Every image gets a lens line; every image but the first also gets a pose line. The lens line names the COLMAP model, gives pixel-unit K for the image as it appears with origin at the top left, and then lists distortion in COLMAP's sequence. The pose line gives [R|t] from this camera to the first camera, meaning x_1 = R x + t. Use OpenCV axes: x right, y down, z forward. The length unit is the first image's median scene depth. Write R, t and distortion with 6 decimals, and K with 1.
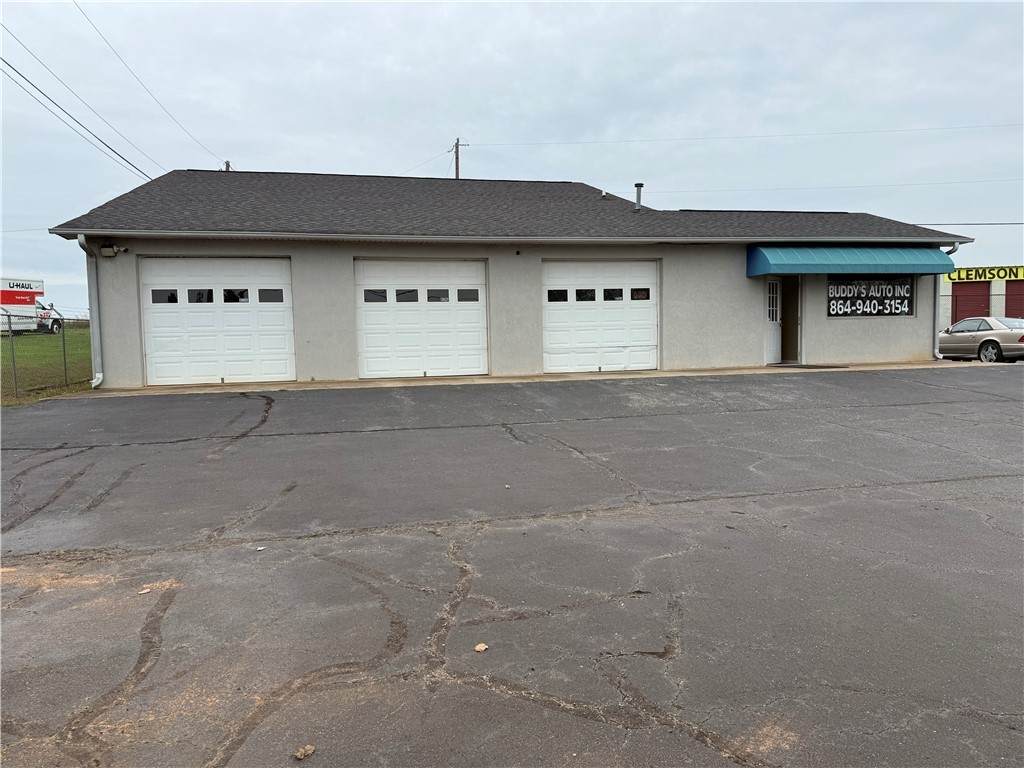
lens RADIAL K [[713.6, 0, 515.2], [0, 713.6, 381.5], [0, 0, 1]] dist [0.039441, -0.036630]
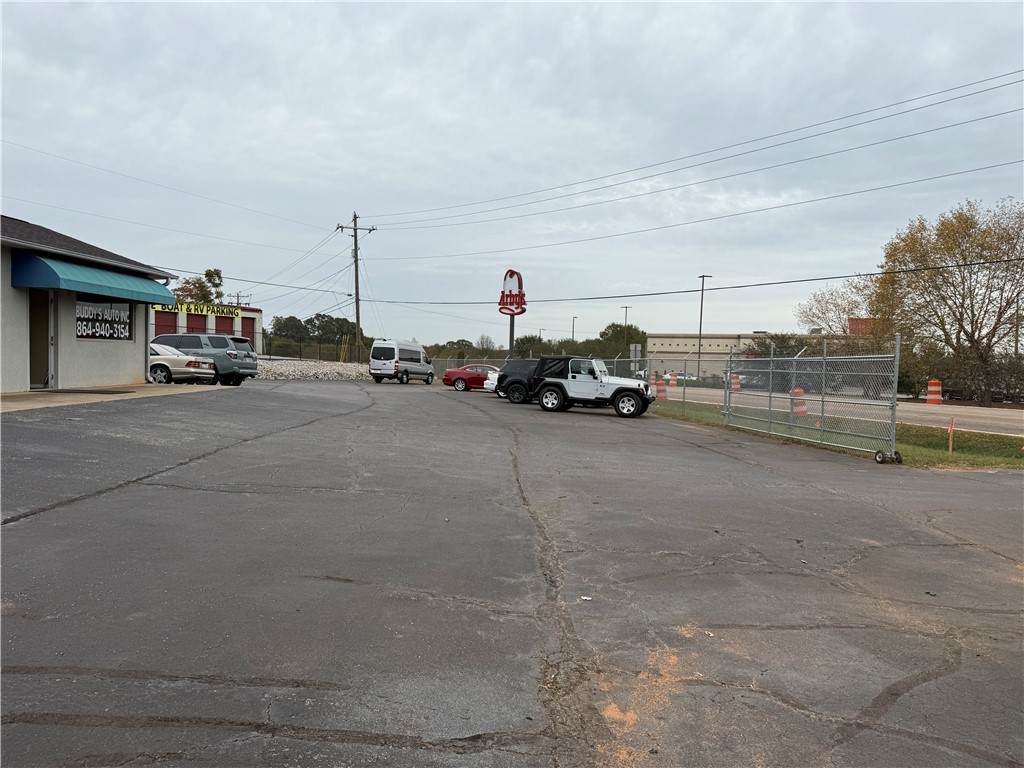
lens RADIAL K [[713.6, 0, 512.7], [0, 713.6, 387.1], [0, 0, 1]] dist [0.039441, -0.036630]
pose [[0.232655, -0.013071, 0.972471, -0.367403], [0.023793, 0.999687, 0.007745, -0.020109], [-0.972268, 0.021336, 0.232893, 0.234299]]
